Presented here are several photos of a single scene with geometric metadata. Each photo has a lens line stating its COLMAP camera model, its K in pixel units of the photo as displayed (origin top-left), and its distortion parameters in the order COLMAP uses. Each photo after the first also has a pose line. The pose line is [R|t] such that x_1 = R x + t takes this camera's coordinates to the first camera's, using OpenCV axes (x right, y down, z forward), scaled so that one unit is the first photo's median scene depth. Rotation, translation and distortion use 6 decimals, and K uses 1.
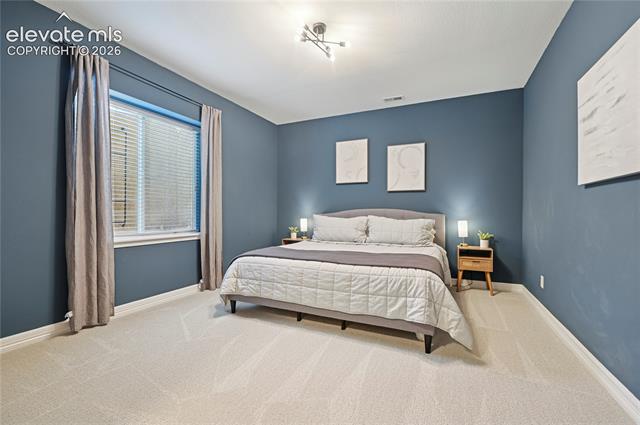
lens RADIAL K [[274.6, 0, 320.0], [0, 274.6, 212.5], [0, 0, 1]] dist [0.000096, -0.000006]
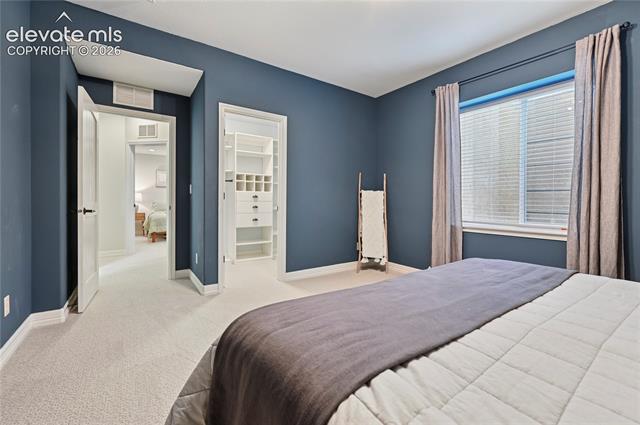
lens RADIAL K [[264.2, 0, 320.8], [0, 264.2, 203.9], [0, 0, 1]] dist [-0.001642, -0.000267]
pose [[-0.485896, 0.002269, -0.874014, 0.540011], [-0.008497, 0.999937, 0.007320, 0.005097], [0.873976, 0.010984, -0.485846, 0.942603]]
